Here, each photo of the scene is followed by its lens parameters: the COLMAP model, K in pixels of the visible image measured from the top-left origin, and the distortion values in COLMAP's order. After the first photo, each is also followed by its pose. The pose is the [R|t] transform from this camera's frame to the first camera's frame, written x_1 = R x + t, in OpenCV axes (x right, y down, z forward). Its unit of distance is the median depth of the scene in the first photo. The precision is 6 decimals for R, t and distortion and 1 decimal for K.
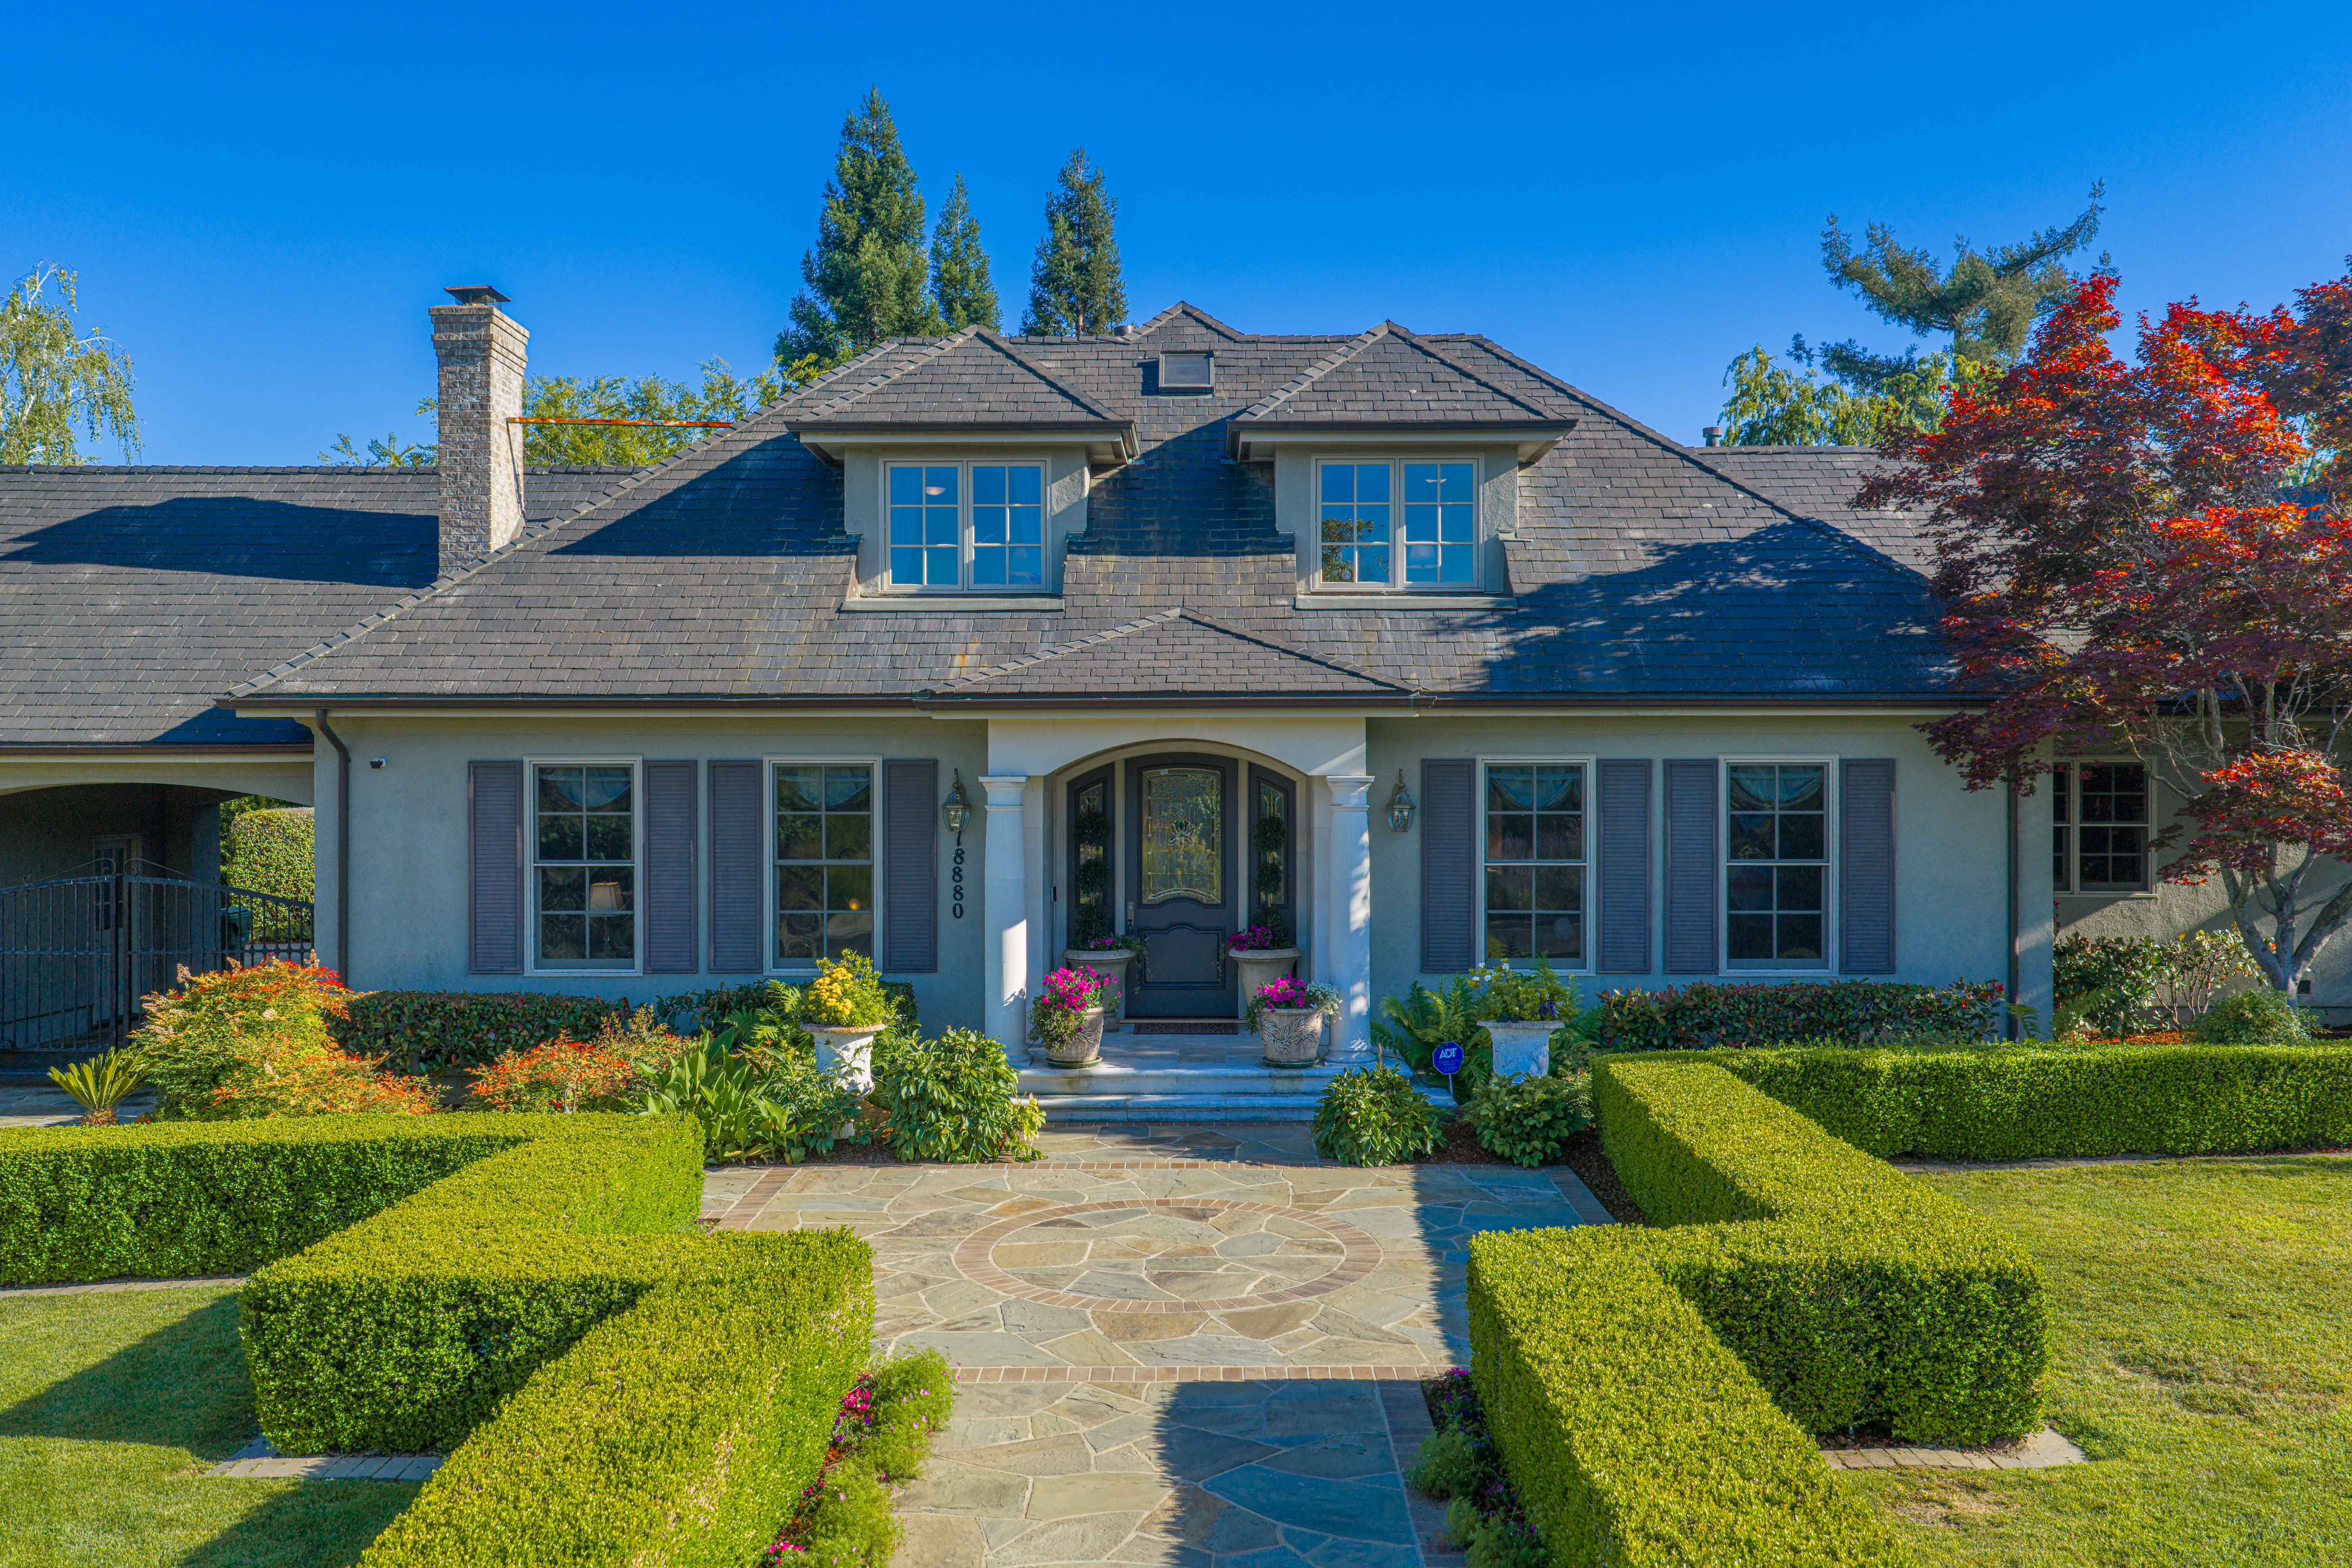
lens RADIAL K [[1975.2, 0, 1185.6], [0, 1975.2, 778.0], [0, 0, 1]] dist [0.027020, -0.047642]
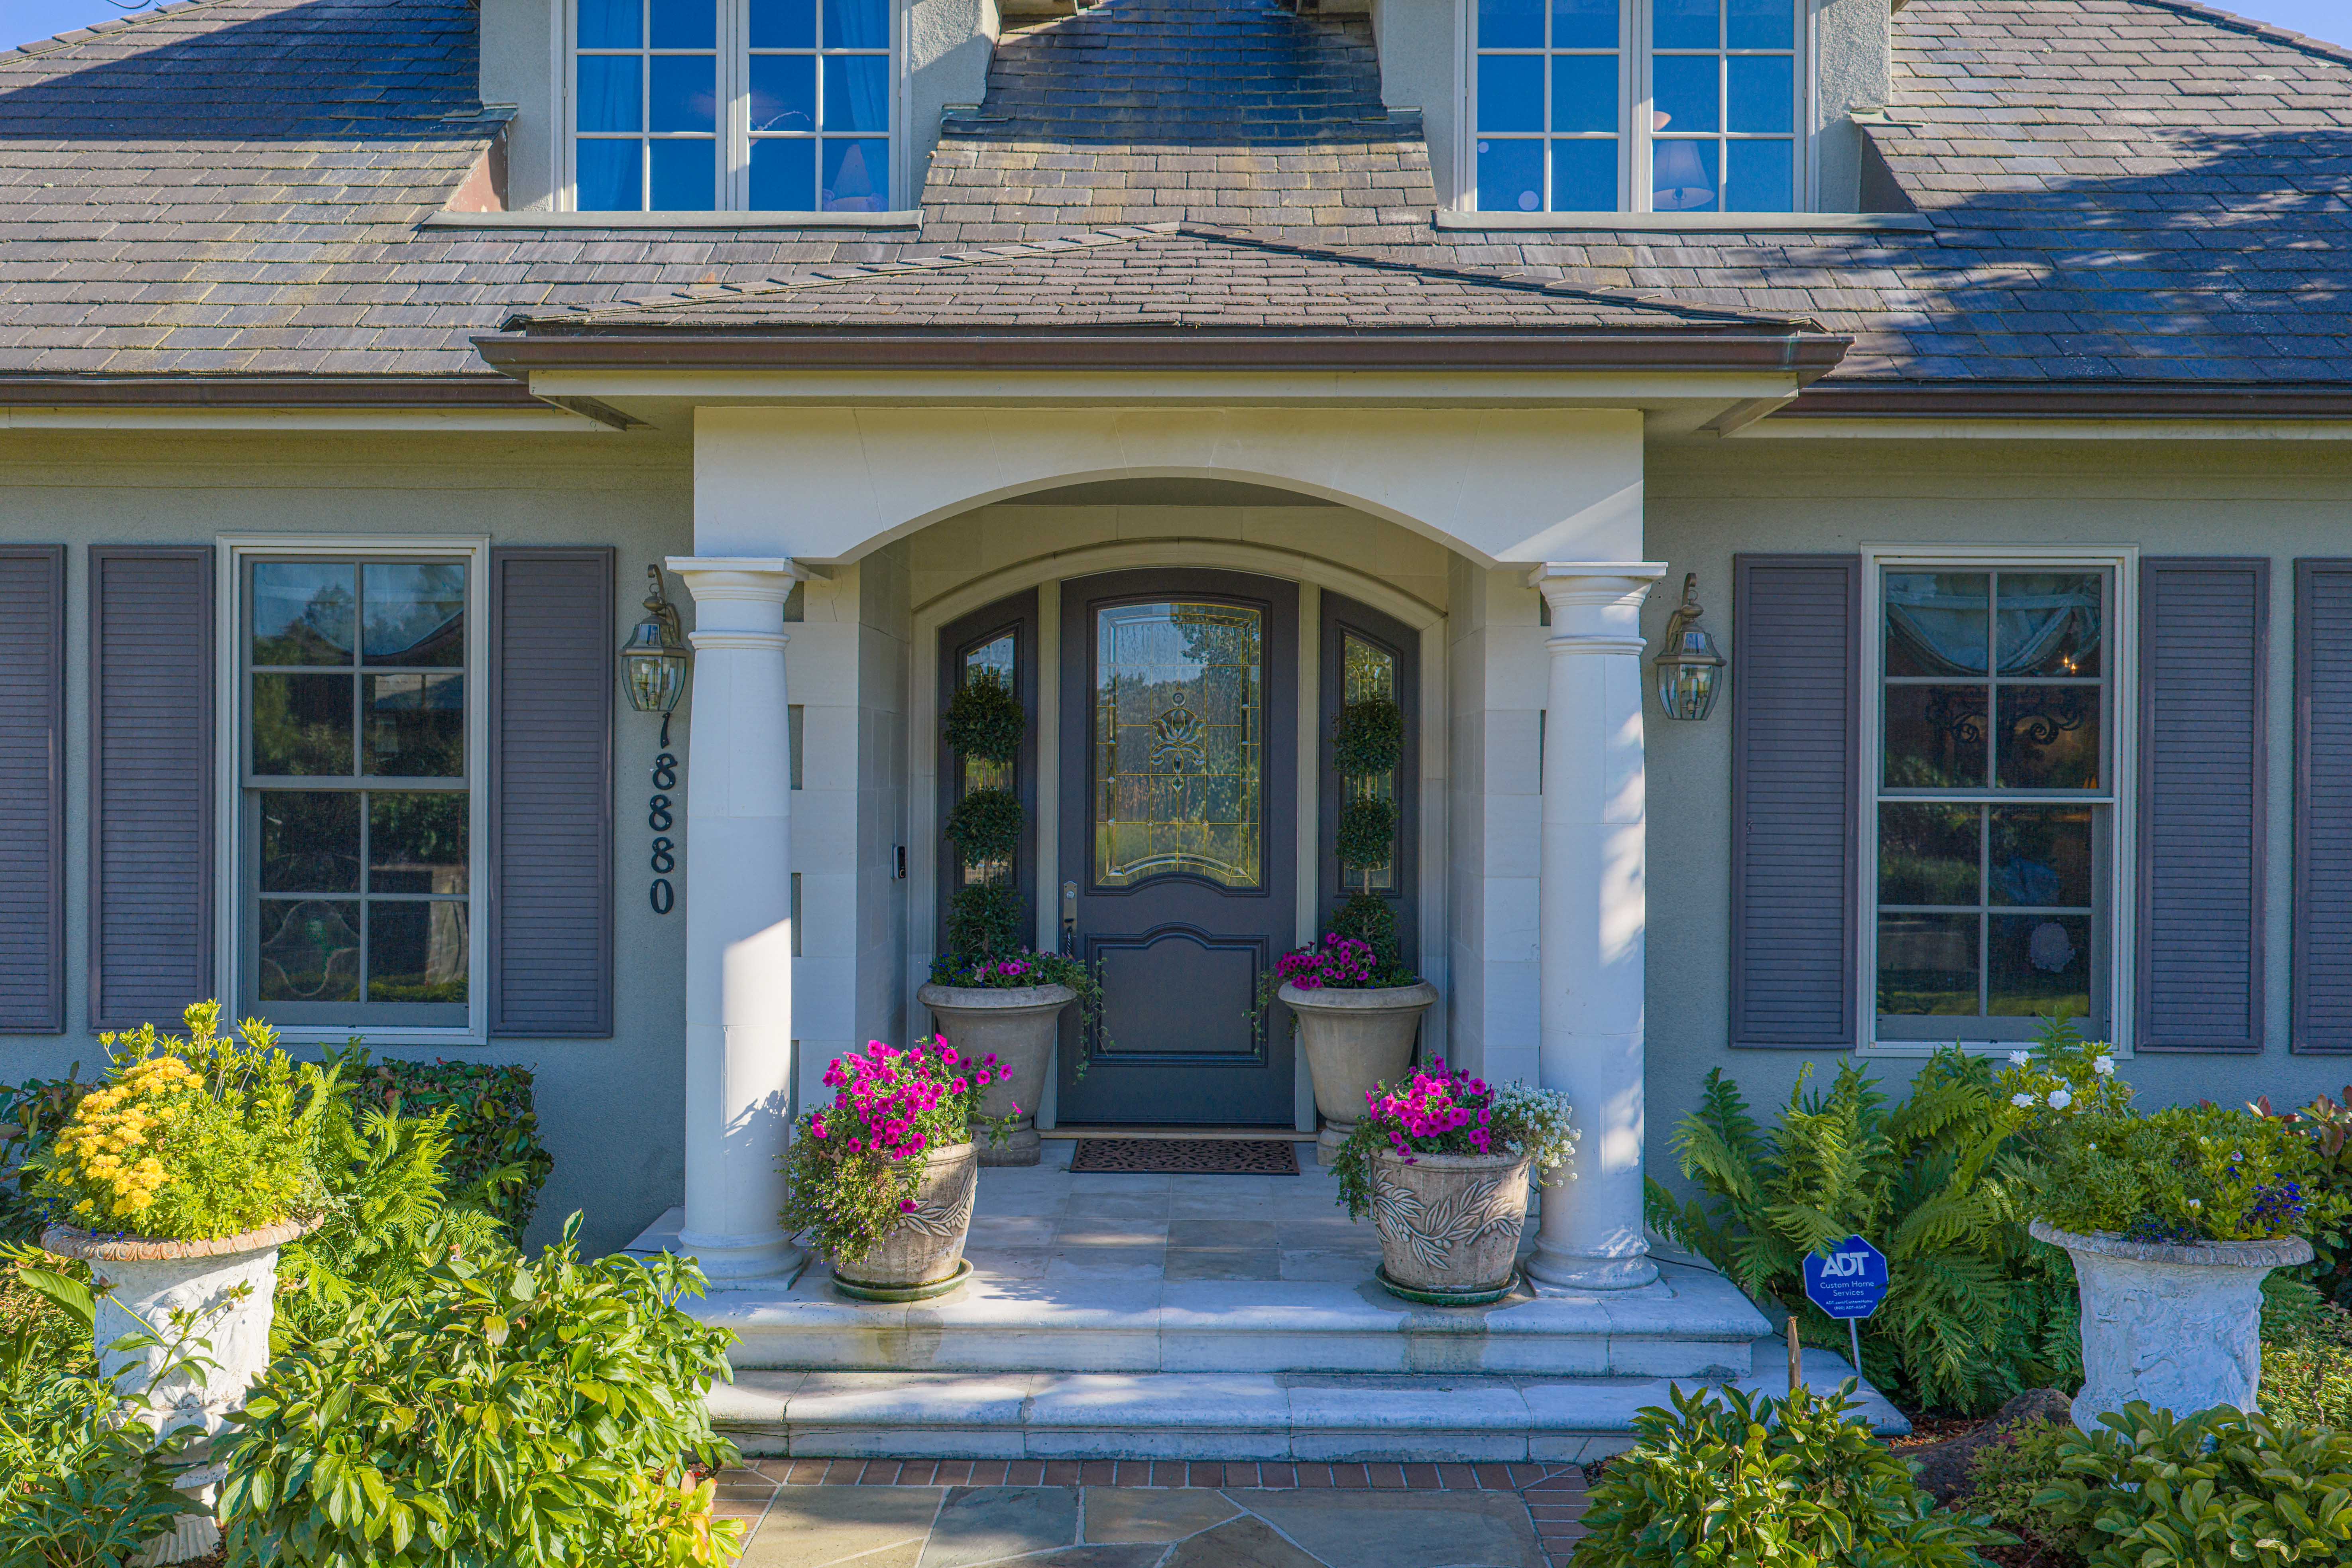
lens RADIAL K [[1939.6, 0, 1176.0], [0, 1939.6, 784.0], [0, 0, 1]] dist [-0.001144, -0.004698]
pose [[0.999956, 0.007945, -0.005010, -0.000266], [-0.007923, 0.999959, 0.004442, 0.039433], [0.005045, -0.004402, 0.999978, 0.571461]]
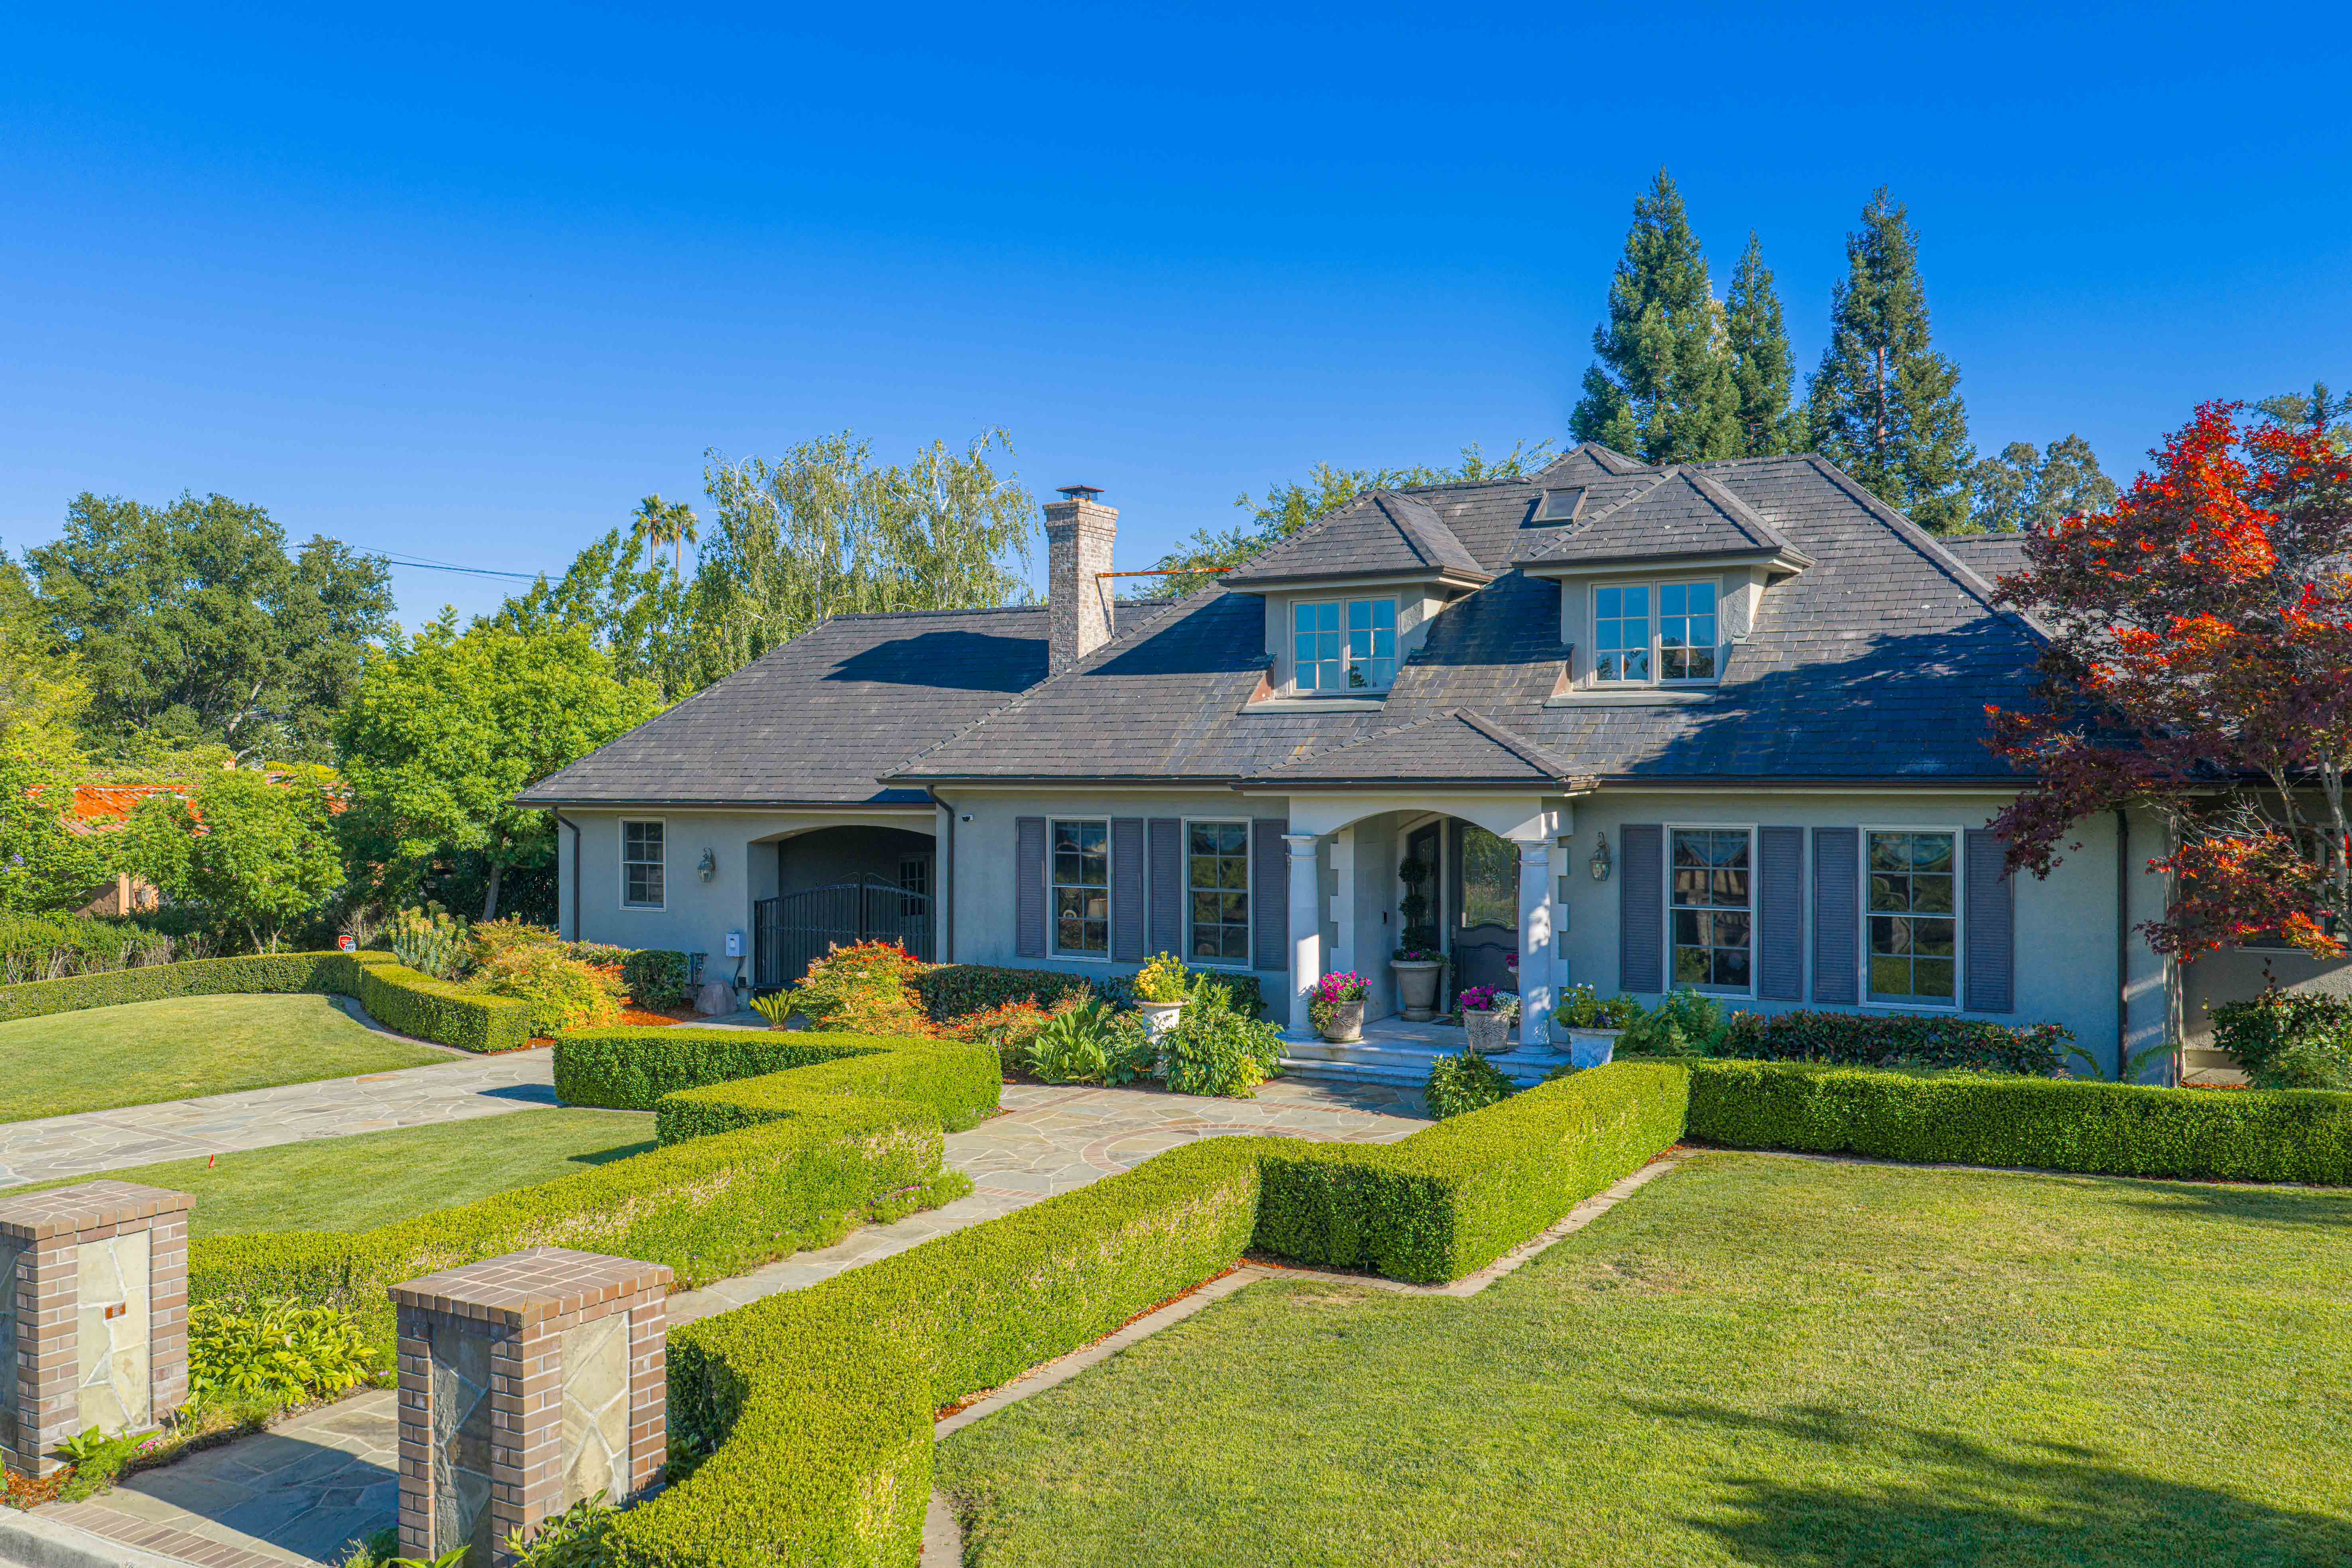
lens RADIAL K [[1975.2, 0, 1185.6], [0, 1975.2, 778.0], [0, 0, 1]] dist [0.027020, -0.047642]
pose [[0.864577, 0.001410, -0.502498, 0.517604], [0.000179, 0.999995, 0.003113, -0.043457], [0.502500, -0.002782, 0.864573, -0.254802]]
